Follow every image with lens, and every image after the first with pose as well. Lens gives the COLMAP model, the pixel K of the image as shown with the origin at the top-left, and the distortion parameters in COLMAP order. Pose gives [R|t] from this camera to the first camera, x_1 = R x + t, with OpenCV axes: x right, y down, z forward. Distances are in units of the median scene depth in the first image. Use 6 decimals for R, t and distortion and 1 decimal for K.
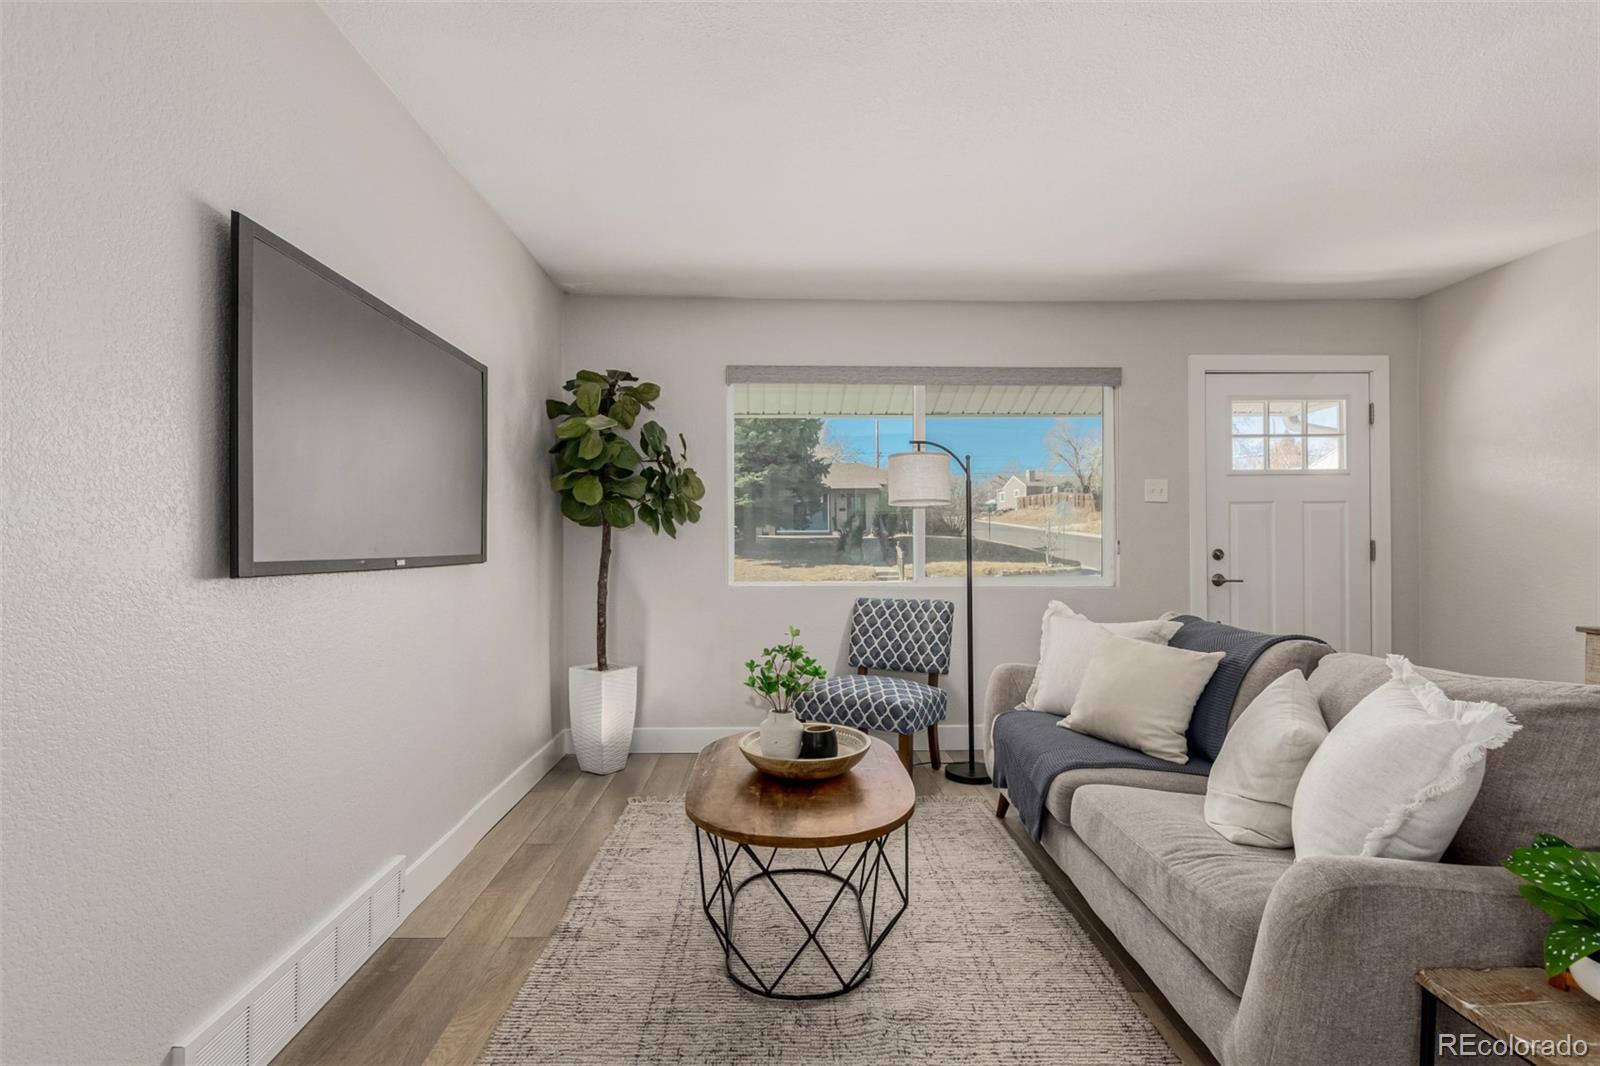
lens RADIAL K [[736.2, 0, 790.8], [0, 736.2, 541.1], [0, 0, 1]] dist [0.002475, -0.001998]
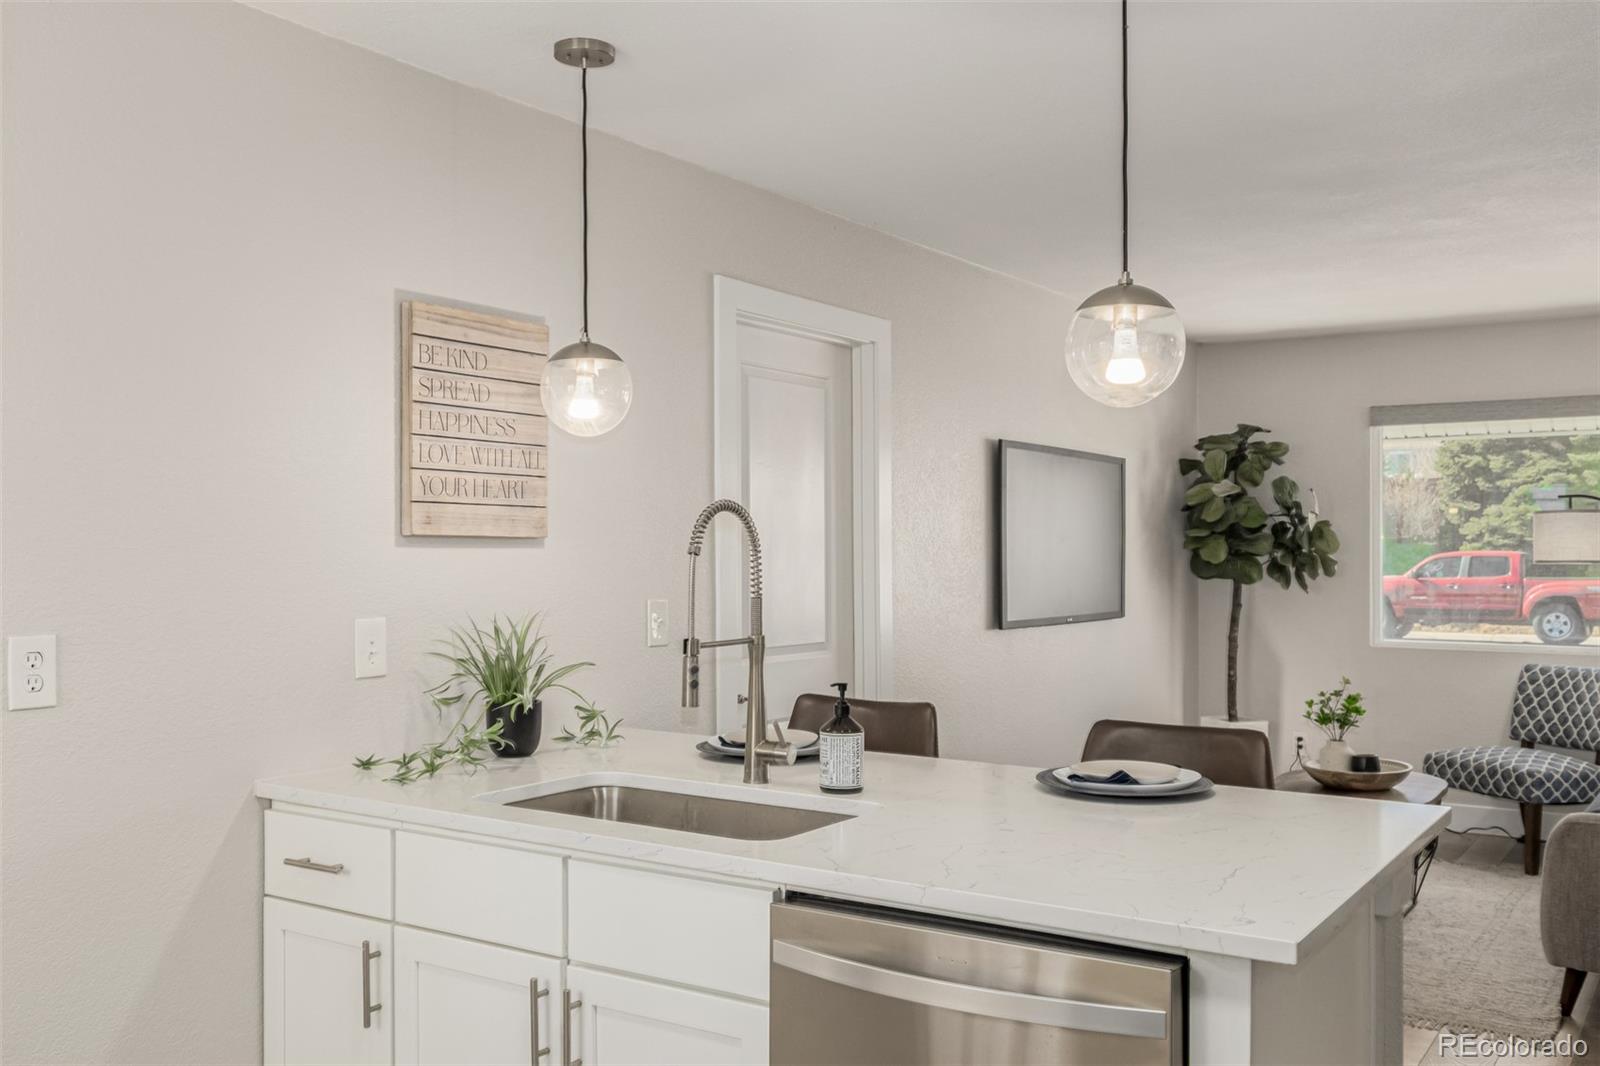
lens RADIAL K [[1393.6, 0, 795.8], [0, 1393.6, 545.9], [0, 0, 1]] dist [-0.008416, 0.003776]
pose [[0.811191, -0.002123, -0.584778, 0.385457], [0.001184, 0.999997, -0.001988, -0.066196], [0.584781, 0.000921, 0.811191, -0.927891]]
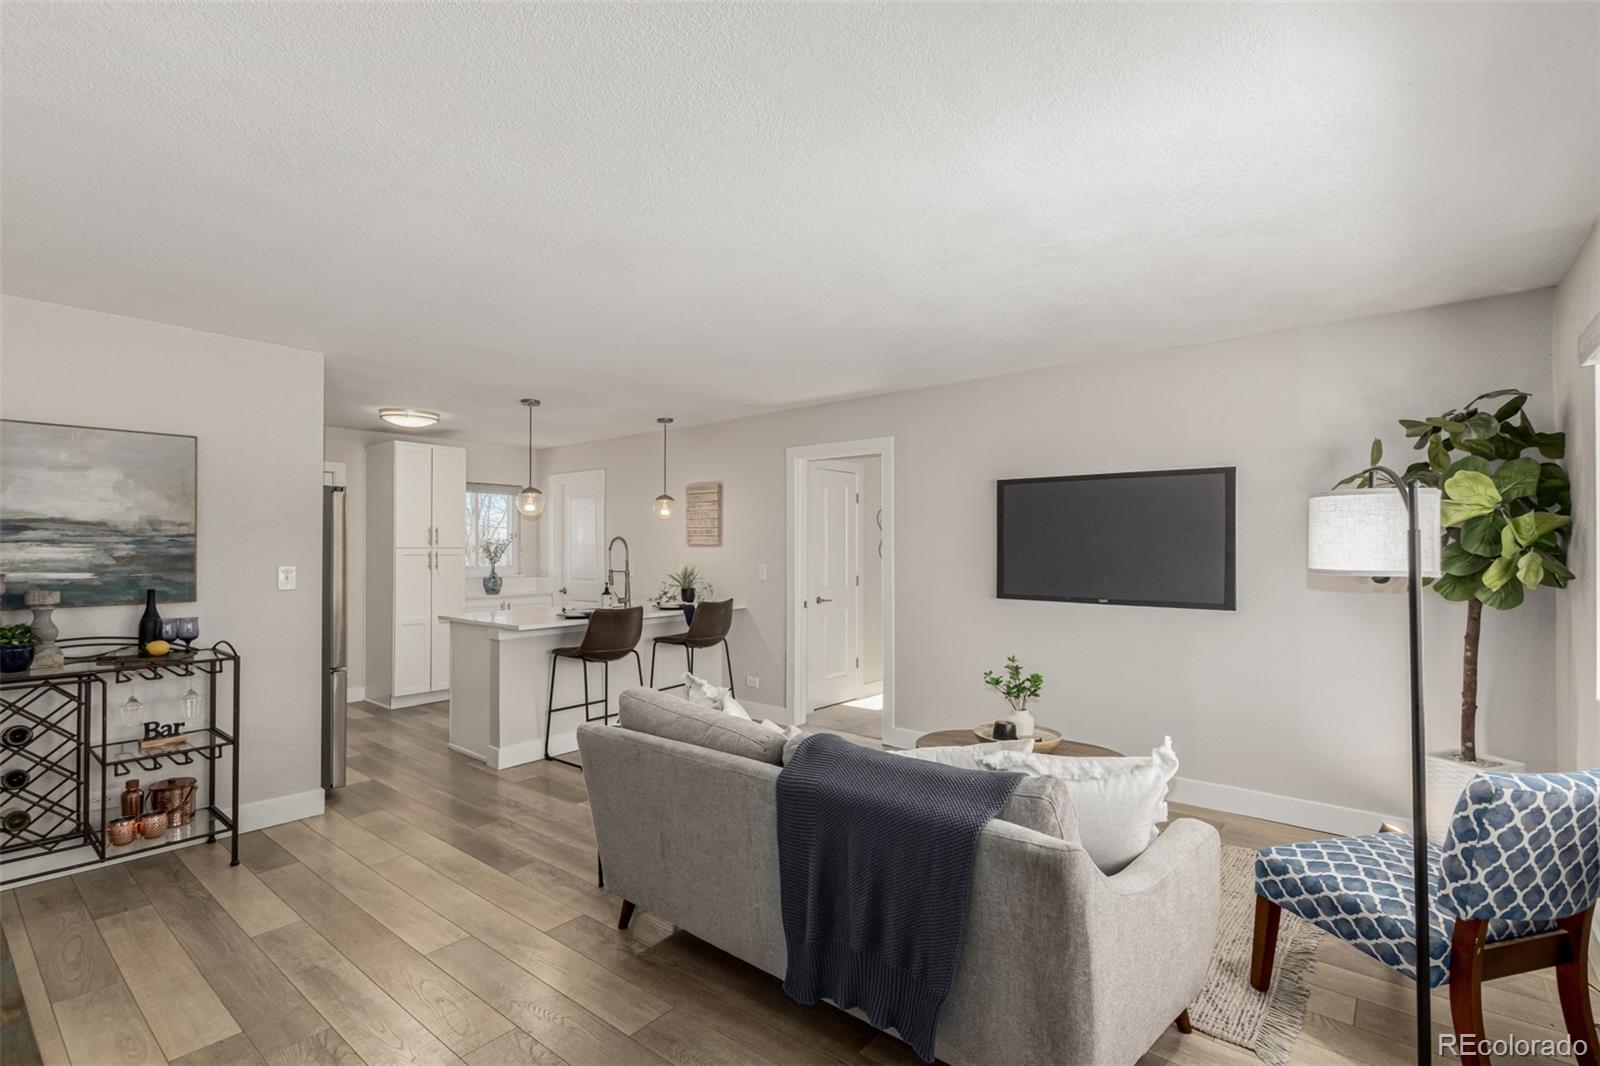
lens RADIAL K [[736.2, 0, 799.3], [0, 736.2, 544.5], [0, 0, 1]] dist [0.002475, -0.001998]
pose [[-0.663430, -0.000933, -0.748237, 0.860570], [0.001278, 0.999996, -0.002380, -0.070158], [0.748237, -0.002536, -0.663427, 1.005613]]
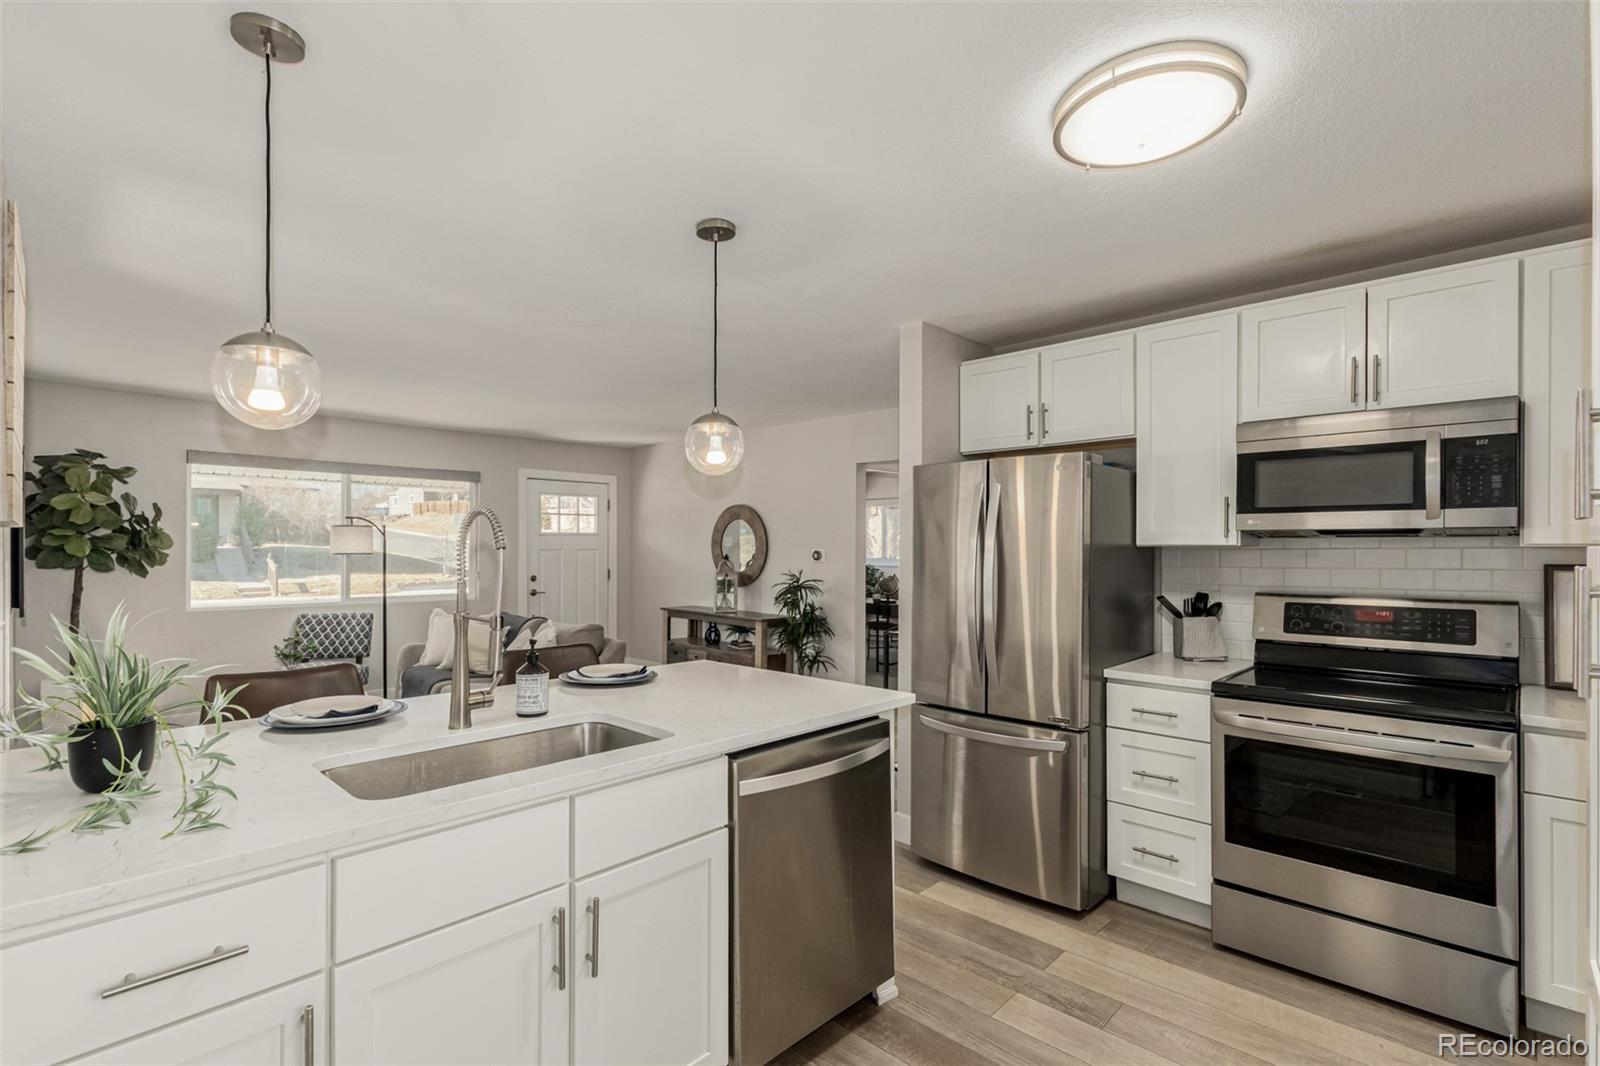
lens RADIAL K [[736.2, 0, 801.4], [0, 736.2, 546.8], [0, 0, 1]] dist [0.002475, -0.001998]
pose [[0.708228, 0.005411, 0.705963, -0.268119], [-0.004252, 0.999985, -0.003399, -0.063770], [-0.705971, -0.000595, 0.708240, -0.854526]]
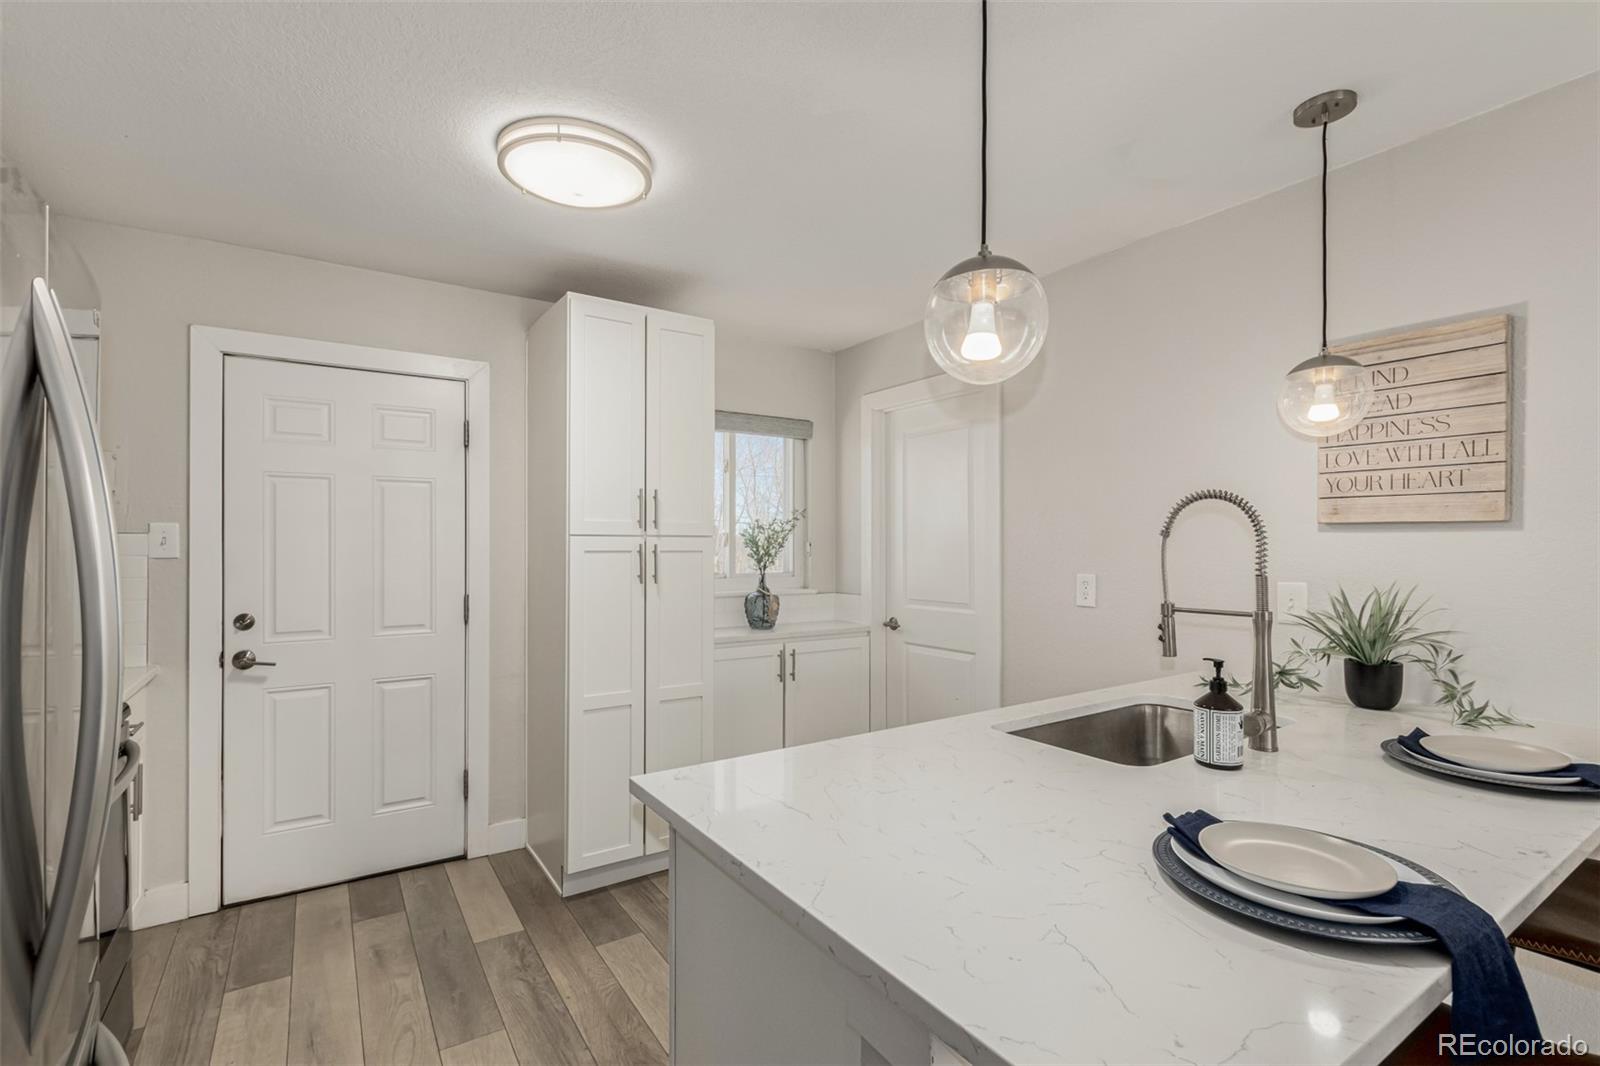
lens RADIAL K [[736.2, 0, 803.6], [0, 736.2, 536.8], [0, 0, 1]] dist [0.002475, -0.001998]
pose [[-0.853189, -0.003340, -0.521591, 0.377389], [0.001577, 0.999958, -0.008982, -0.058958], [0.521599, -0.008486, -0.853148, -0.092530]]
